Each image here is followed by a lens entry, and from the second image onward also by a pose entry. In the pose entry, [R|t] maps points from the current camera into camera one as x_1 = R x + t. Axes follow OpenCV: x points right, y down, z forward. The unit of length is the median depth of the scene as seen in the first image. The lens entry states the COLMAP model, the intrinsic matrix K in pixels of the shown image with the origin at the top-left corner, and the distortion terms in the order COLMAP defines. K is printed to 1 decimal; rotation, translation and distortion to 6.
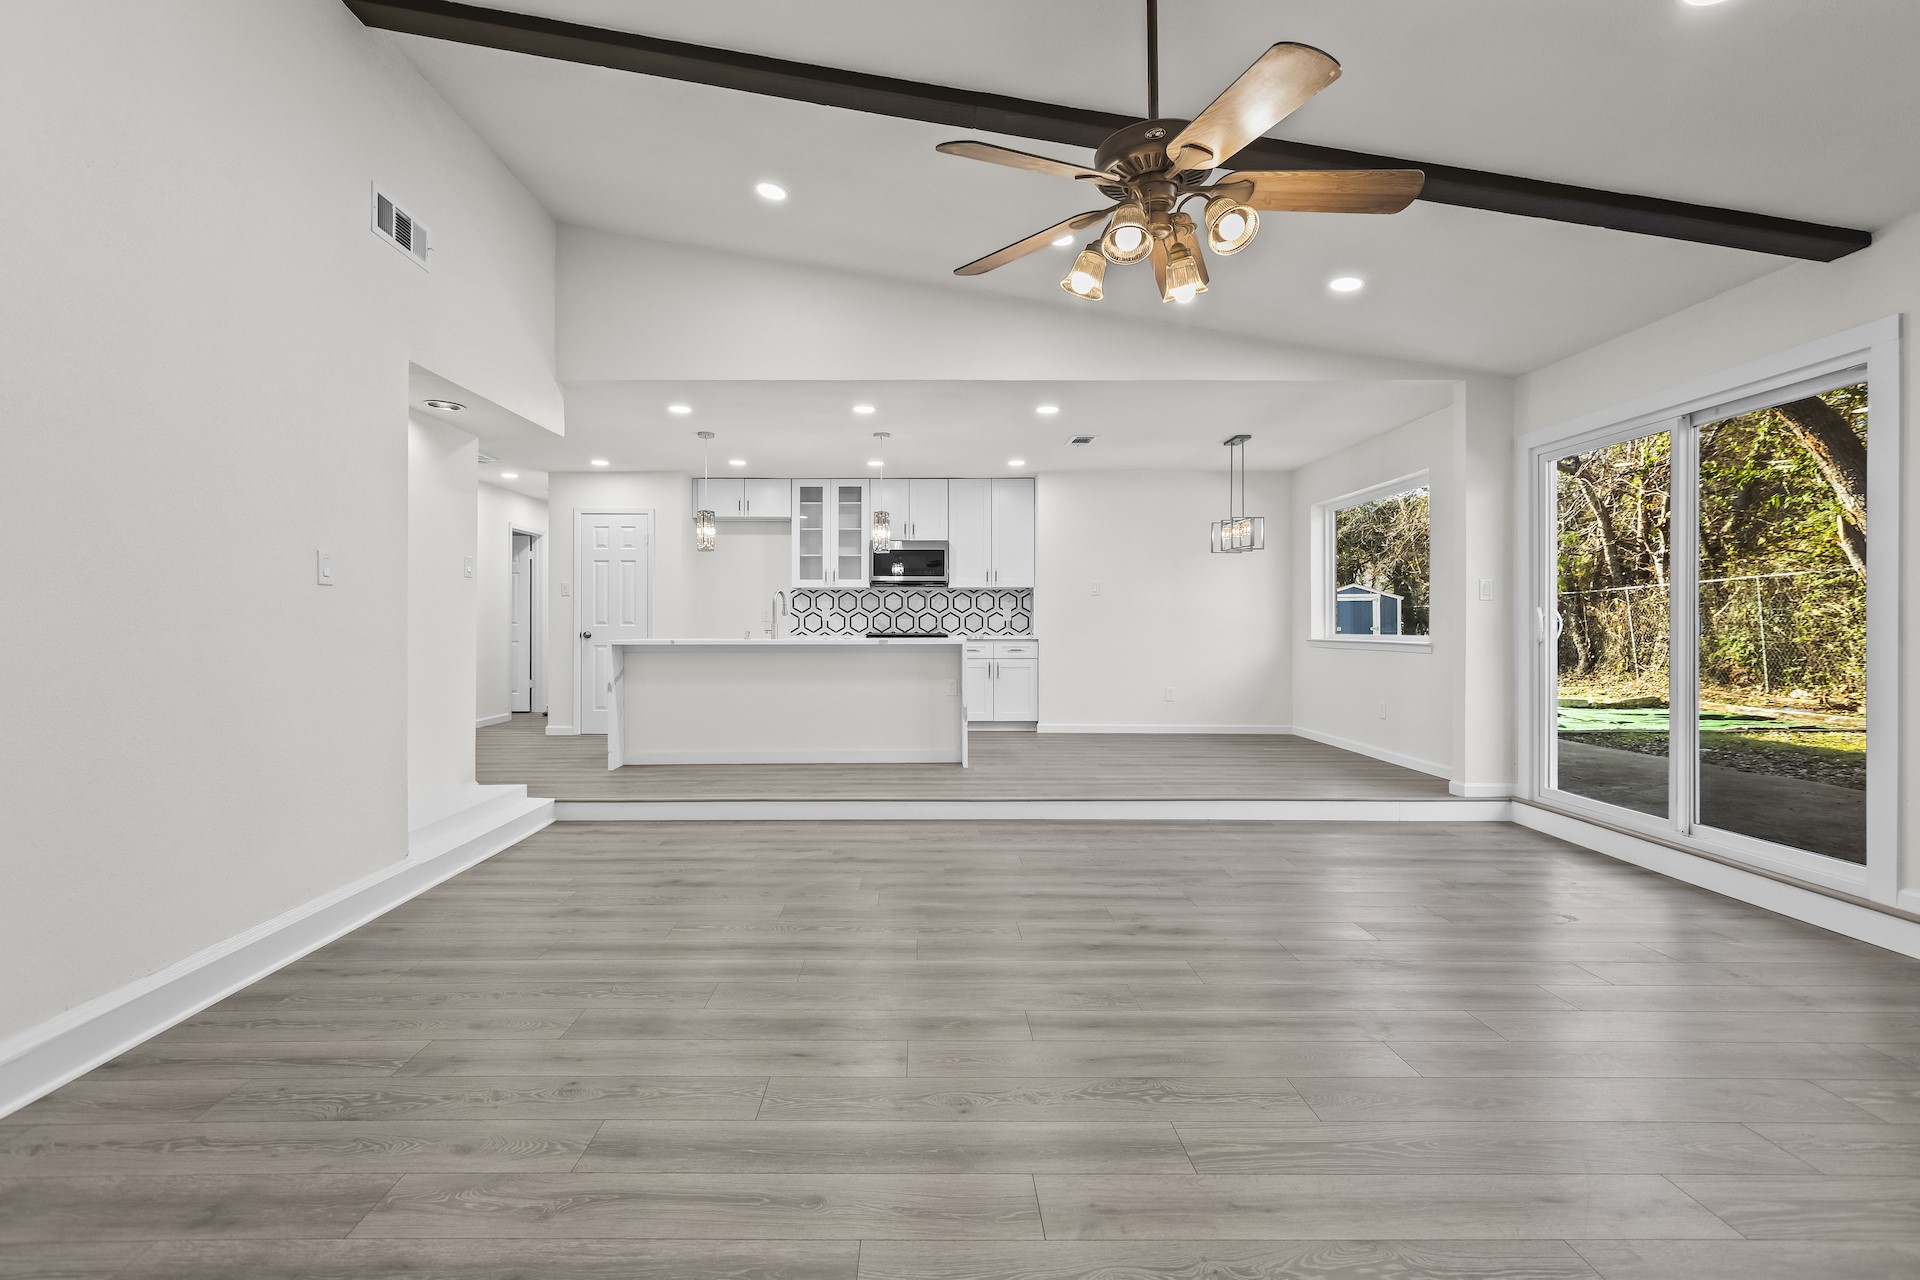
lens RADIAL K [[867.9, 0, 917.5], [0, 867.9, 612.5], [0, 0, 1]] dist [0.006079, -0.000916]
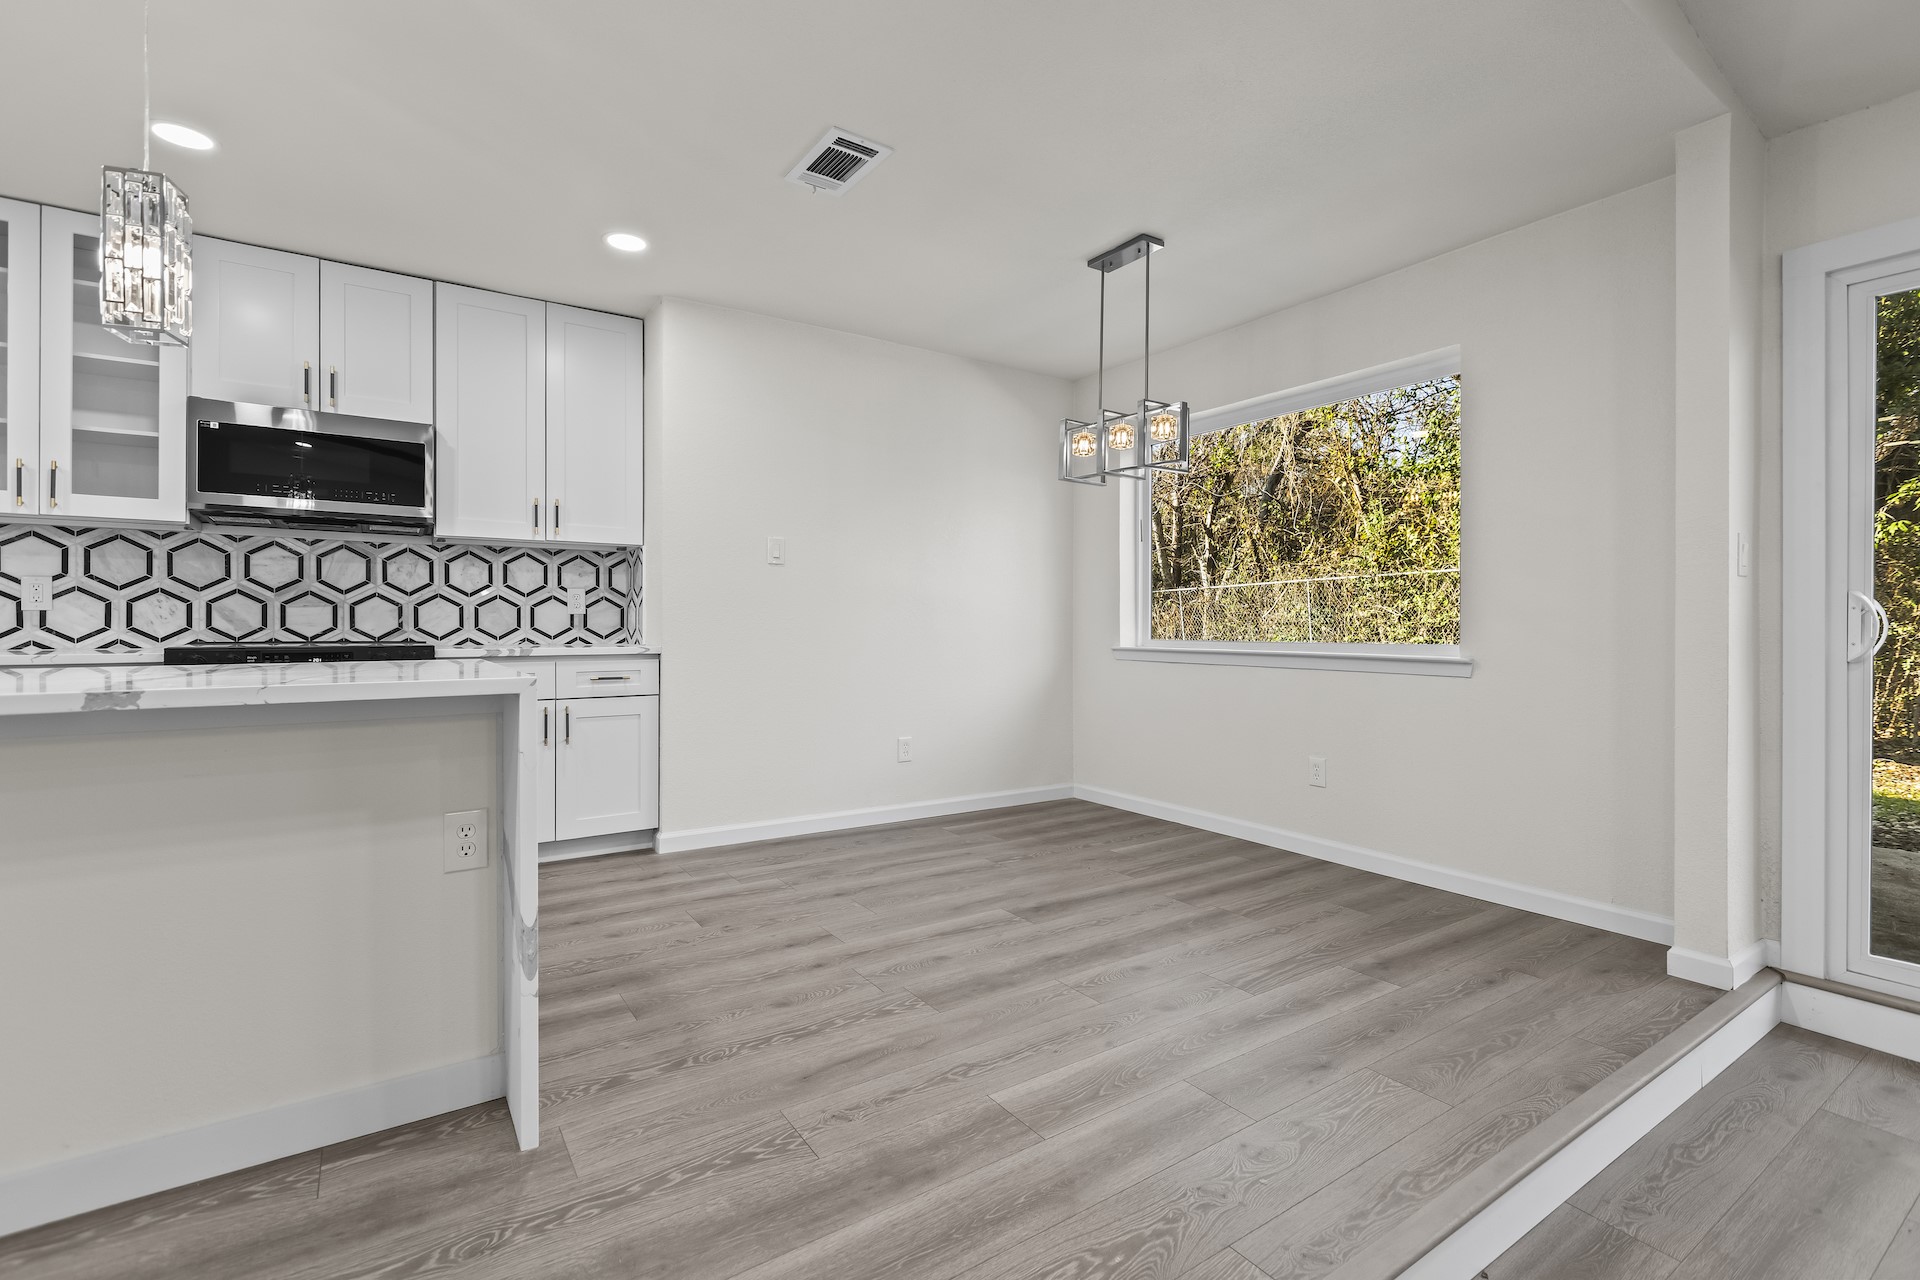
lens RADIAL K [[867.9, 0, 957.9], [0, 867.9, 622.0], [0, 0, 1]] dist [0.006079, -0.000916]
pose [[0.827325, 0.003582, 0.561713, 0.008499], [-0.010542, 0.999903, 0.009151, 0.007306], [-0.561625, -0.013493, 0.827282, 0.499074]]
